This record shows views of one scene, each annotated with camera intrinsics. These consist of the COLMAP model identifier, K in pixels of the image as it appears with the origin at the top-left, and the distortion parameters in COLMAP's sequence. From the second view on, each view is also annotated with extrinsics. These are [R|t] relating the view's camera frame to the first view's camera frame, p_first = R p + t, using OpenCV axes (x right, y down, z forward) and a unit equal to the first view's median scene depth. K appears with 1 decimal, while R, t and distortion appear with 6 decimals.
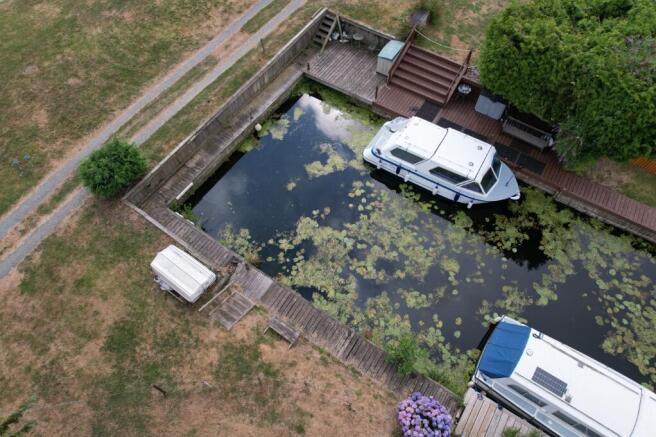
lens RADIAL K [[419.0, 0, 329.7], [0, 419.0, 218.9], [0, 0, 1]] dist [-0.074090, 0.068098]
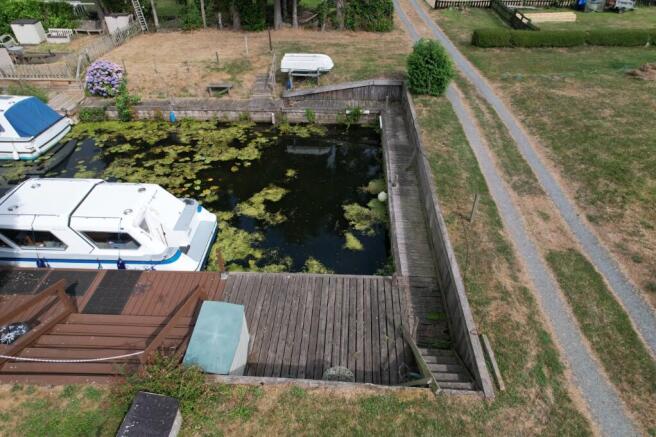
lens RADIAL K [[416.2, 0, 328.8], [0, 416.2, 221.8], [0, 0, 1]] dist [-0.068875, 0.060709]
pose [[-0.860924, 0.321862, -0.393973, 0.205553], [-0.435727, -0.066794, 0.897597, -0.904743], [0.262588, 0.944427, 0.197749, 1.023520]]
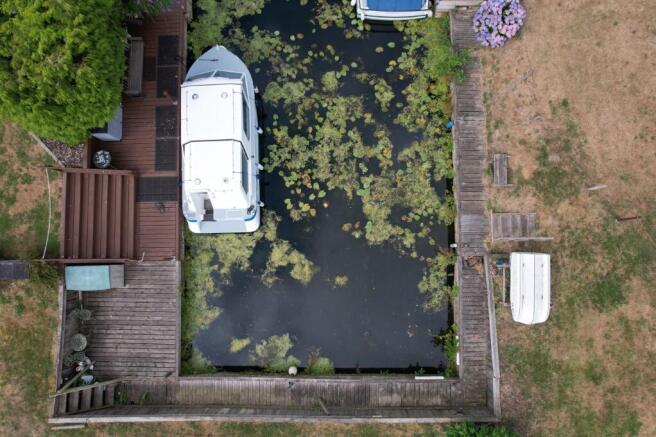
lens RADIAL K [[419.0, 0, 329.7], [0, 419.0, 218.9], [0, 0, 1]] dist [-0.074090, 0.068098]
pose [[-0.553063, -0.829805, 0.074469, -0.043467], [0.725745, -0.435945, 0.532208, -0.518334], [-0.409165, 0.348390, 0.843332, 0.294198]]
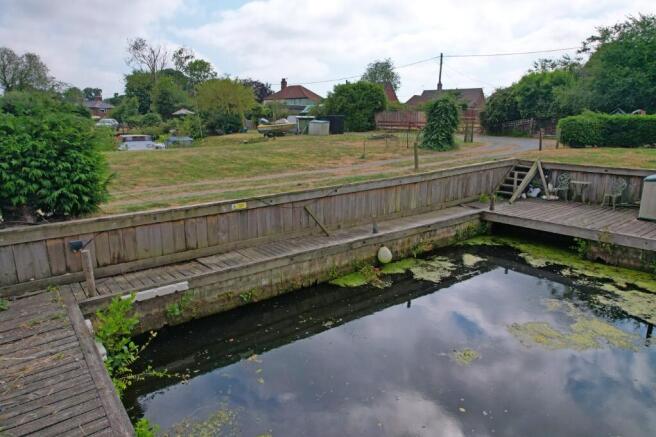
lens RADIAL K [[419.0, 0, 329.7], [0, 419.0, 218.9], [0, 0, 1]] dist [-0.074090, 0.068098]
pose [[0.951952, 0.072319, -0.297586, -0.111553], [-0.266264, 0.675511, -0.687596, 0.095672], [0.151296, 0.733795, 0.662310, 0.763471]]
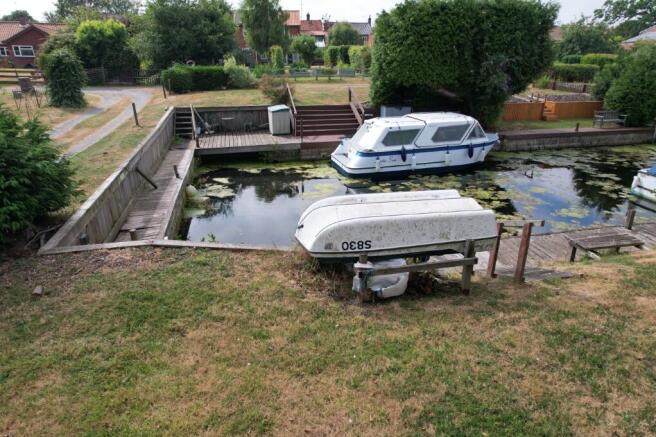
lens RADIAL K [[419.0, 0, 329.7], [0, 419.0, 218.9], [0, 0, 1]] dist [-0.074090, 0.068098]
pose [[0.684221, -0.259871, 0.681402, -0.529719], [0.628116, 0.684758, -0.369564, 0.184038], [-0.370556, 0.680863, 0.631754, 0.658259]]
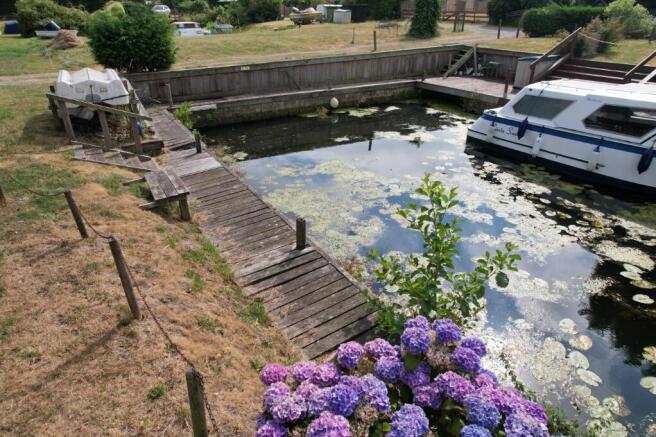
lens RADIAL K [[419.0, 0, 329.7], [0, 419.0, 218.9], [0, 0, 1]] dist [-0.074090, 0.068098]
pose [[0.905233, 0.197371, -0.376295, 0.169314], [-0.368788, 0.804820, -0.465038, 0.351037], [0.211065, 0.559741, 0.801338, 0.591348]]
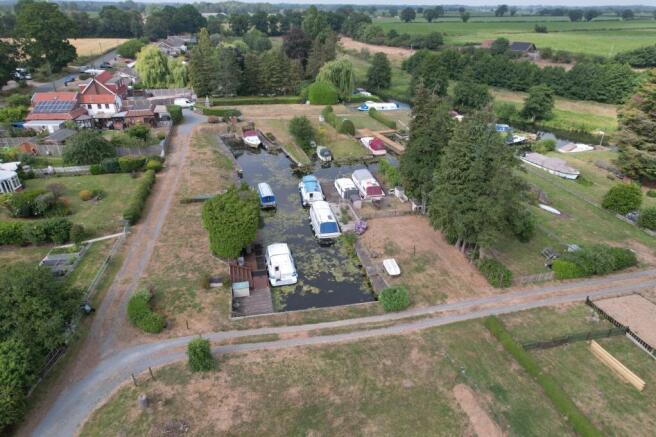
lens RADIAL K [[419.0, 0, 329.7], [0, 419.0, 218.9], [0, 0, 1]] dist [-0.074090, 0.068098]
pose [[-0.715553, -0.323290, 0.619247, -1.411846], [0.603863, 0.159390, 0.780989, -1.978919], [-0.351188, 0.932780, 0.081171, 0.512578]]
